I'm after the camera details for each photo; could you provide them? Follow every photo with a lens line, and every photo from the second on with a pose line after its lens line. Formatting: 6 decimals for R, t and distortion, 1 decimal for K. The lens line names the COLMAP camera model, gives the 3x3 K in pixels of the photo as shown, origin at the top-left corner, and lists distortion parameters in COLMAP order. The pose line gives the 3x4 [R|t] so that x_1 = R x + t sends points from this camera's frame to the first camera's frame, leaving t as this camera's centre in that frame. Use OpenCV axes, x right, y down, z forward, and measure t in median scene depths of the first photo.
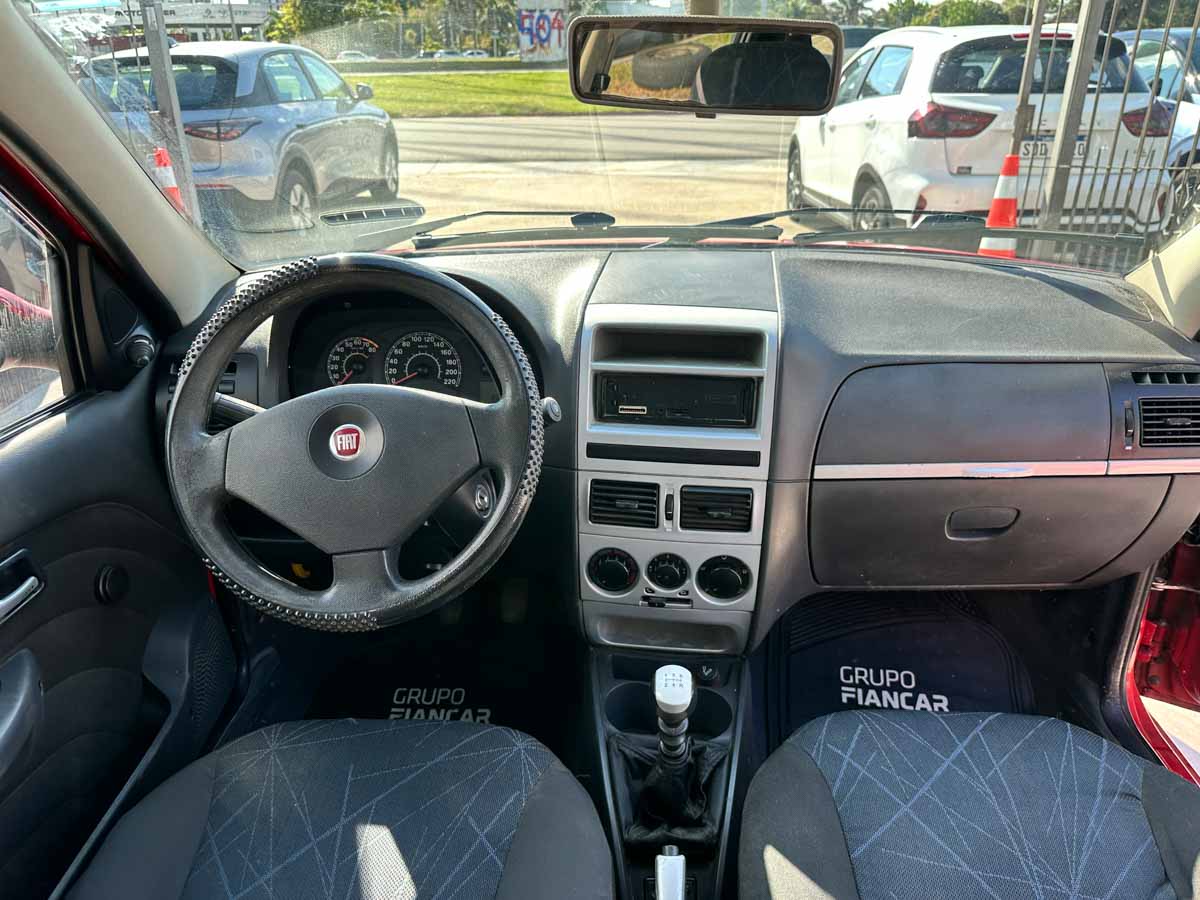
lens RADIAL K [[895.3, 0, 600.0], [0, 895.3, 450.0], [0, 0, 1]] dist [-0.007335, -0.003110]
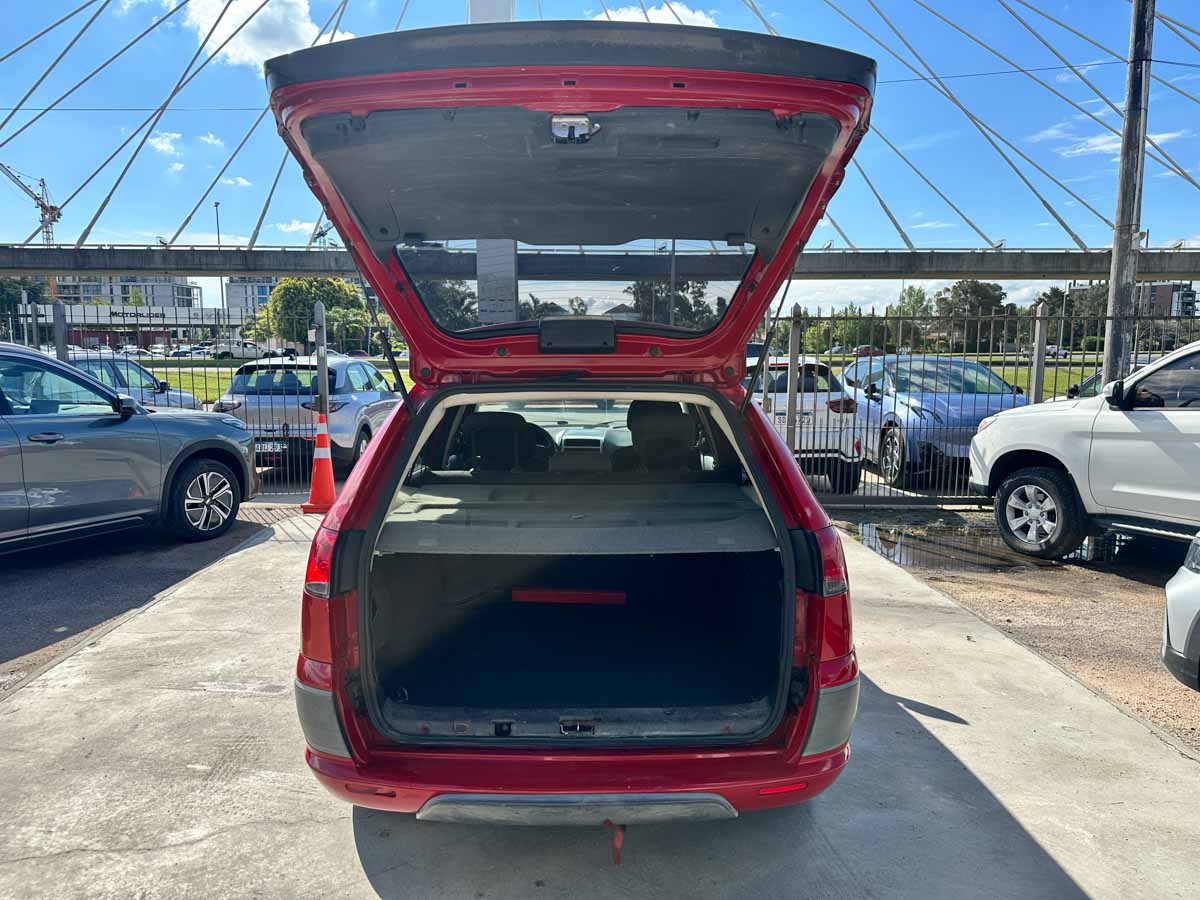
lens RADIAL K [[895.3, 0, 600.0], [0, 895.3, 450.0], [0, 0, 1]] dist [-0.007335, -0.003110]
pose [[0.997925, 0.005467, 0.064158, -0.020718], [0.014251, 0.952931, -0.302851, 0.224941], [-0.062794, 0.303136, 0.950876, -0.579548]]
